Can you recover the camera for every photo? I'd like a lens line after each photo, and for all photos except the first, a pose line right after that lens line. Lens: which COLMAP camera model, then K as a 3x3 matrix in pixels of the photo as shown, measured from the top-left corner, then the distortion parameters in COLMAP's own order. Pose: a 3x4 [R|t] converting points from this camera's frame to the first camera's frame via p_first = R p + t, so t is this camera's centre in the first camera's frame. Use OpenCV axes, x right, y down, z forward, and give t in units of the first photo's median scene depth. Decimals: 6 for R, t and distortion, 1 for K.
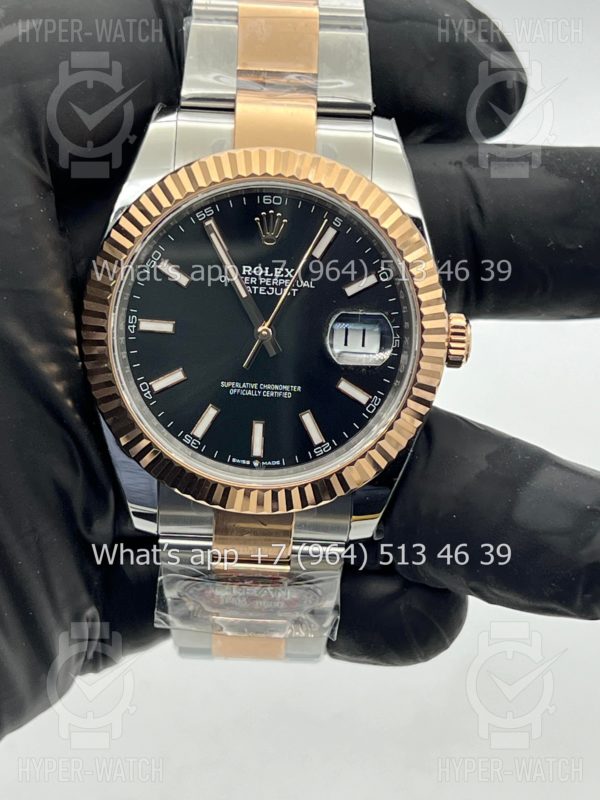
lens RADIAL K [[1888.4, 0, 303.9], [0, 1888.4, 401.9], [0, 0, 1]] dist [0.129804, 0.000000]
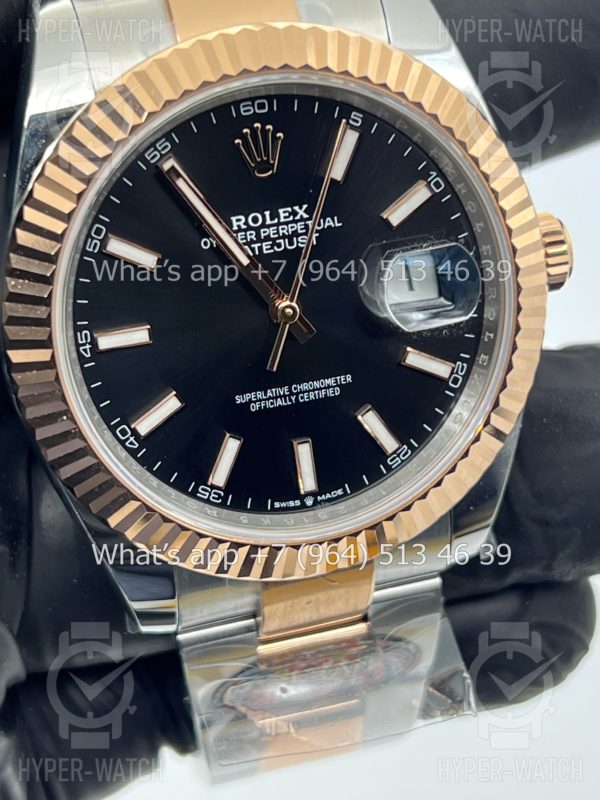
lens RADIAL K [[1888.4, 0, 287.1], [0, 1888.4, 399.5], [0, 0, 1]] dist [0.129804, 0.000000]
pose [[0.957442, -0.237480, 0.164039, -0.134651], [0.217543, 0.967274, 0.130598, -0.091668], [-0.189686, -0.089355, 0.977770, 0.354762]]
